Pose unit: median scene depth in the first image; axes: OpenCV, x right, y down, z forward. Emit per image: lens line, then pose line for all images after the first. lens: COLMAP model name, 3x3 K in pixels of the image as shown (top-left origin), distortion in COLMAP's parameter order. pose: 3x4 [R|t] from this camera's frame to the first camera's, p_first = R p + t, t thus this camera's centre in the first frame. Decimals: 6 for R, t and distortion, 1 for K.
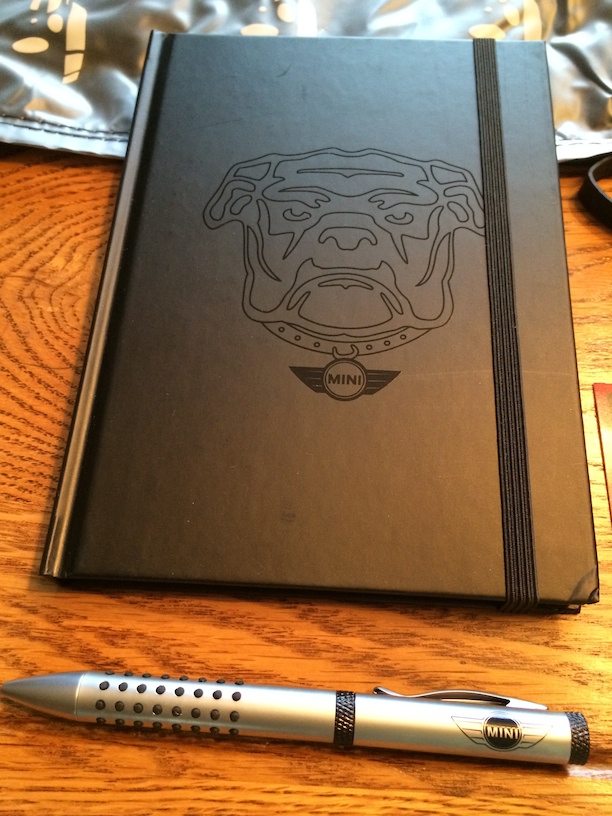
lens RADIAL K [[719.5, 0, 307.2], [0, 719.5, 403.3], [0, 0, 1]] dist [0.067594, -0.104989]
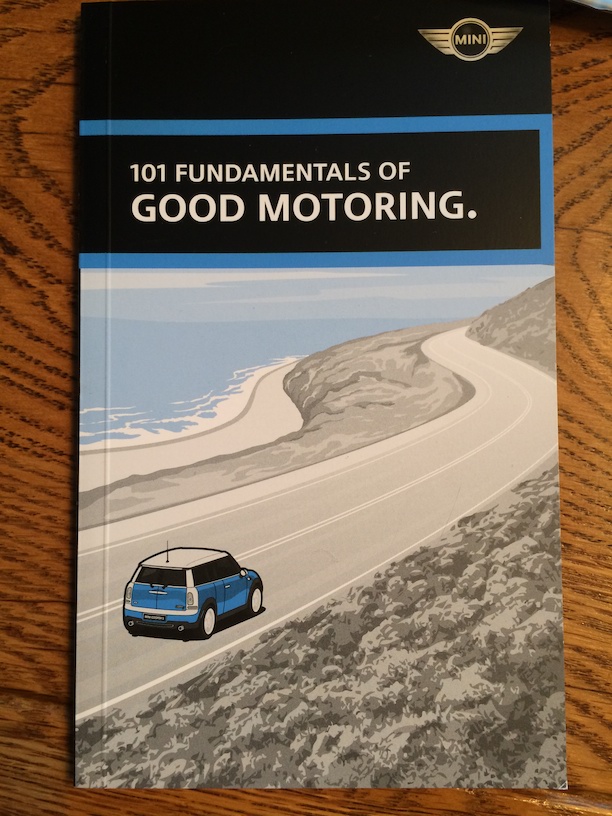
lens RADIAL K [[719.5, 0, 305.1], [0, 719.5, 412.2], [0, 0, 1]] dist [0.067594, -0.104989]
pose [[0.994109, 0.108273, -0.004923, -0.639442], [-0.096706, 0.906581, 0.410802, -0.268912], [0.048942, -0.407906, 0.911711, 0.212570]]
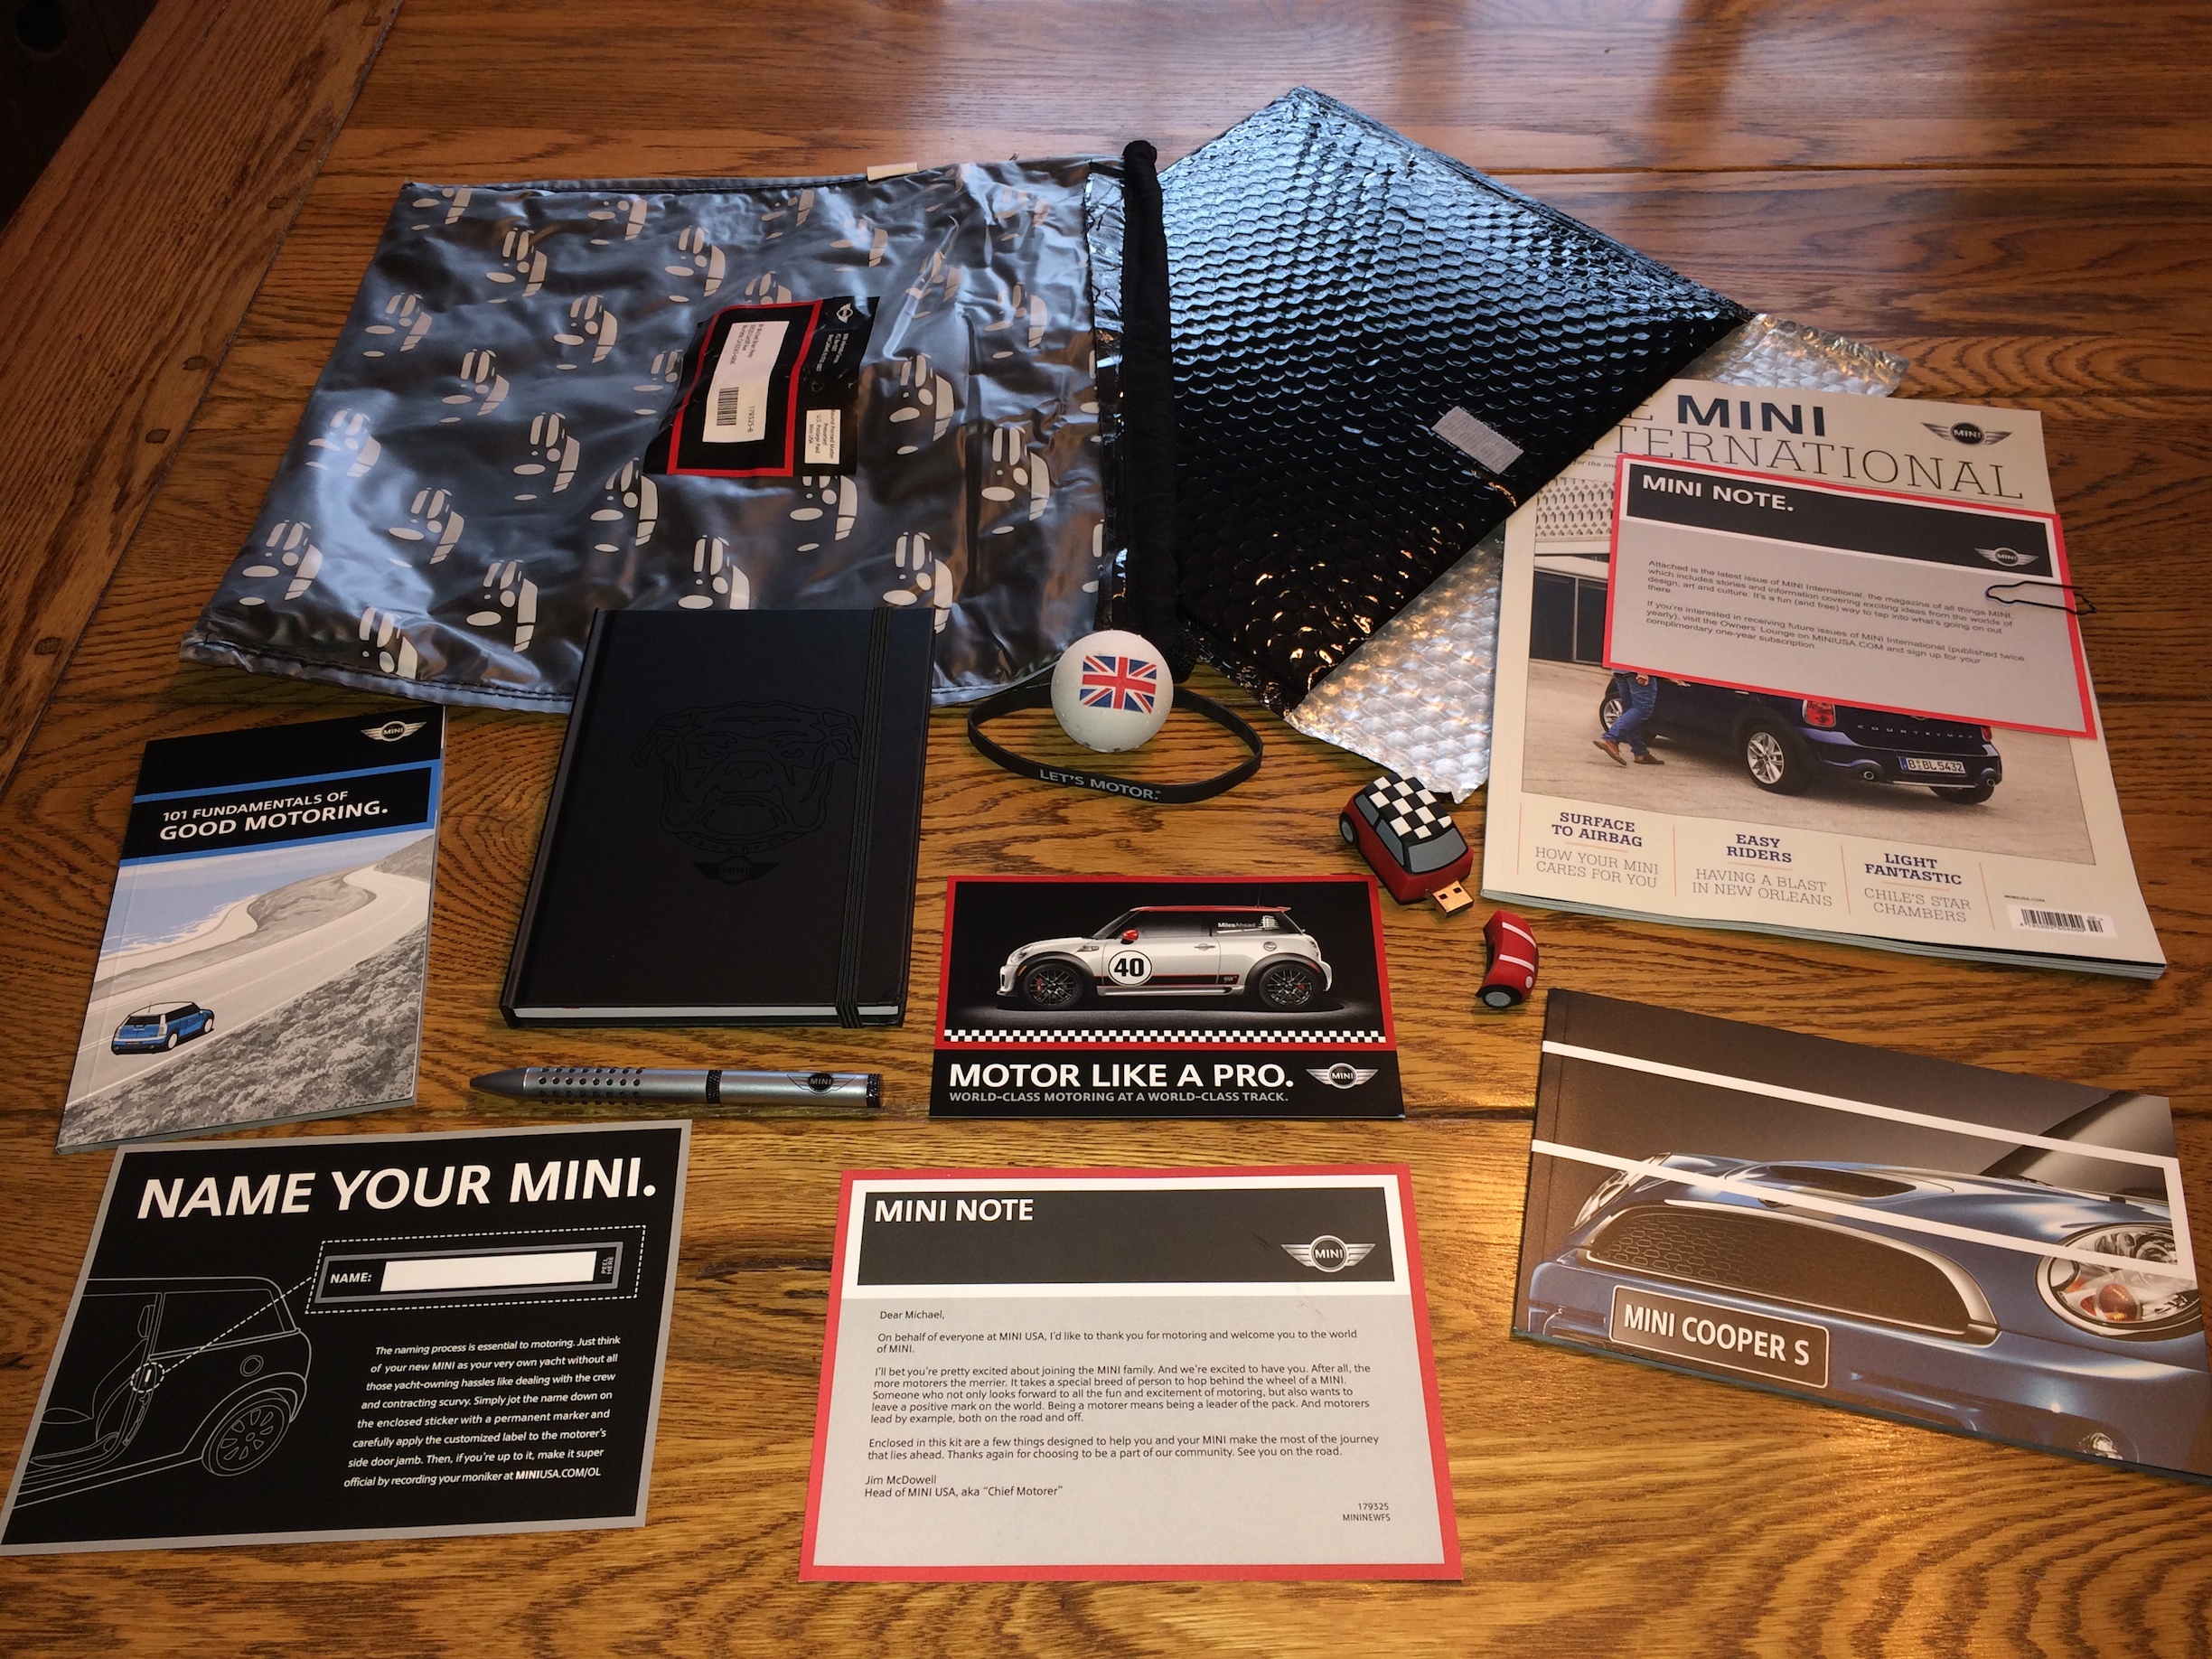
lens RADIAL K [[1913.1, 0, 1093.1], [0, 1913.1, 849.8], [0, 0, 1]] dist [0.058152, -0.079760]
pose [[0.998981, -0.036063, 0.027130, 0.481329], [0.041586, 0.969120, -0.243056, 0.635843], [-0.017526, 0.243937, 0.969633, -1.892981]]
